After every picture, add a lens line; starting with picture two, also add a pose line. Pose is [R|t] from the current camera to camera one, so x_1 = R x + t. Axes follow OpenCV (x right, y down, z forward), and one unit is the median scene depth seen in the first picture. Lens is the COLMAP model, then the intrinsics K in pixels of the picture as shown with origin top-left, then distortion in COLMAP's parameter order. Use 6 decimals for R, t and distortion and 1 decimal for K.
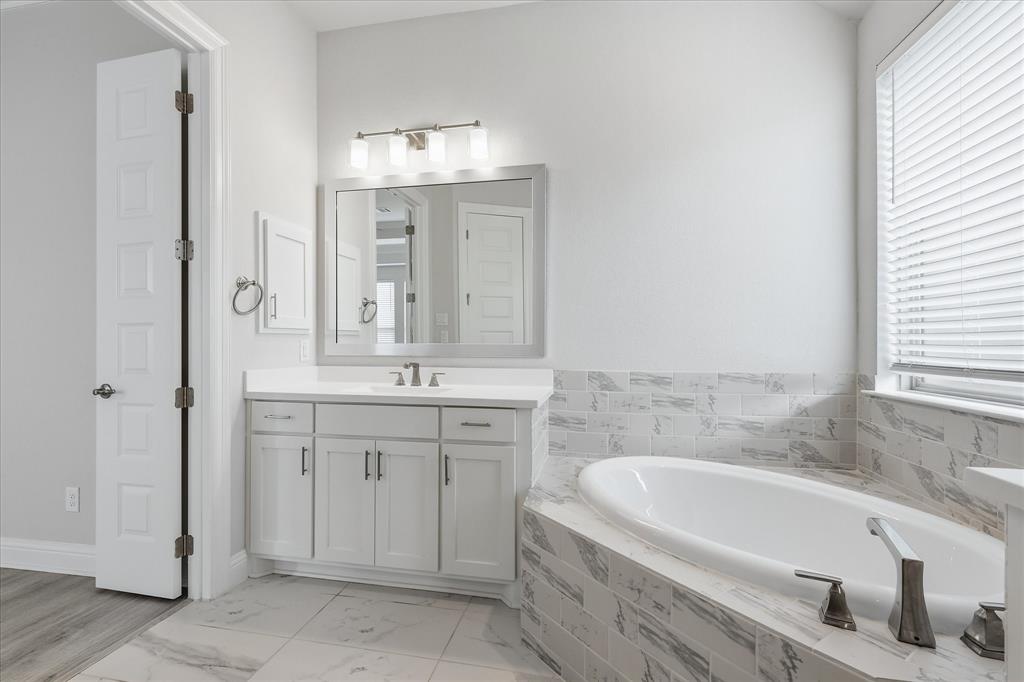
lens RADIAL K [[453.5, 0, 514.2], [0, 453.5, 341.6], [0, 0, 1]] dist [0.001540, 0.000253]
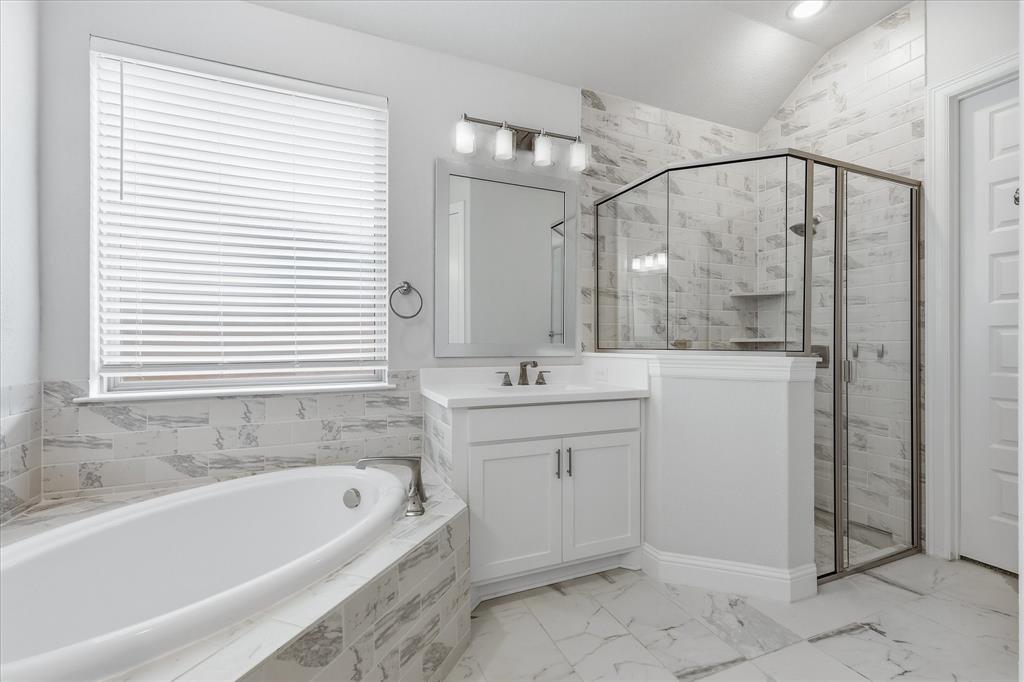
lens RADIAL K [[453.5, 0, 515.2], [0, 453.5, 343.1], [0, 0, 1]] dist [0.001540, 0.000253]
pose [[-0.571852, 0.003535, 0.820349, -0.482921], [0.000747, 0.999993, -0.003789, 0.007292], [-0.820356, -0.001554, -0.571851, 0.951775]]
